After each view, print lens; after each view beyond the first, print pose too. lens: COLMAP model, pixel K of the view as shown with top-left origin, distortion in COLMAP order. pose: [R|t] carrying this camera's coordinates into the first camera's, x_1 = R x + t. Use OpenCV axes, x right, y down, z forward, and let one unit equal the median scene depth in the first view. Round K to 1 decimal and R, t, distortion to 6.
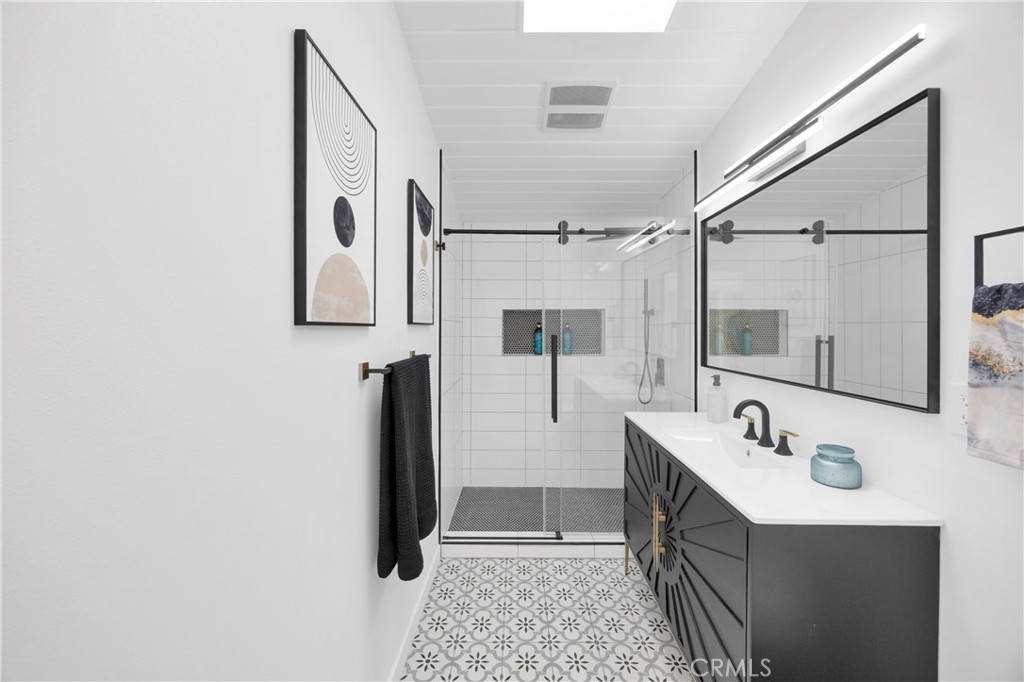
lens RADIAL K [[393.8, 0, 513.9], [0, 393.8, 332.7], [0, 0, 1]] dist [0.000676, -0.000083]
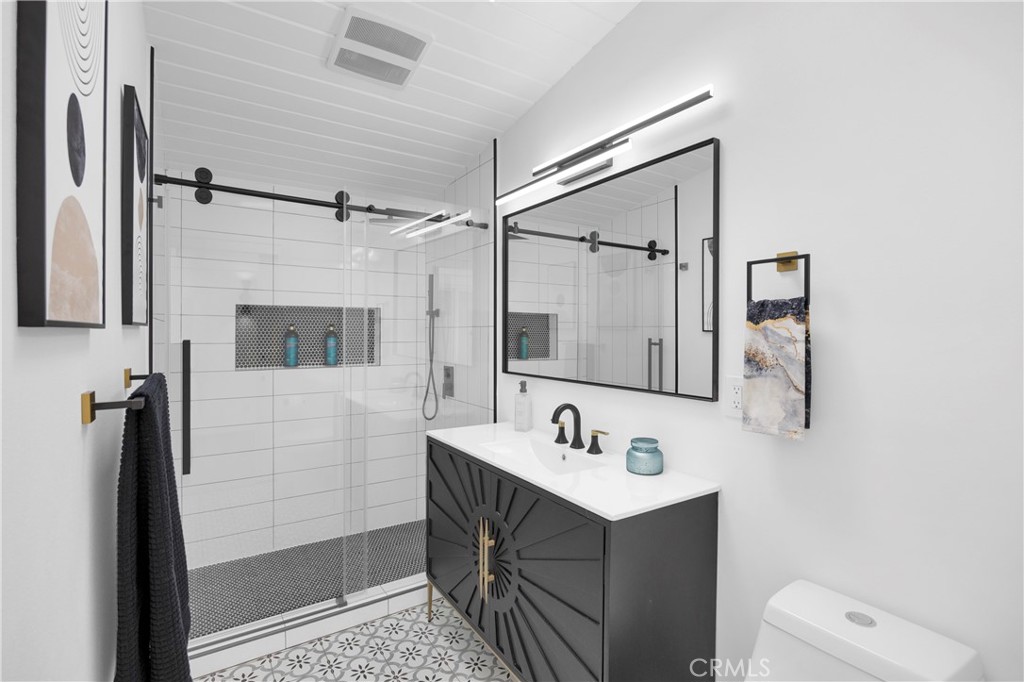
lens RADIAL K [[480.2, 0, 512.0], [0, 480.2, 341.0], [0, 0, 1]] dist [-0.005677, -0.000139]
pose [[0.832571, -0.008969, 0.553845, -0.180371], [0.004045, 0.999941, 0.010111, -0.002028], [-0.553903, -0.006178, 0.832558, 0.059410]]
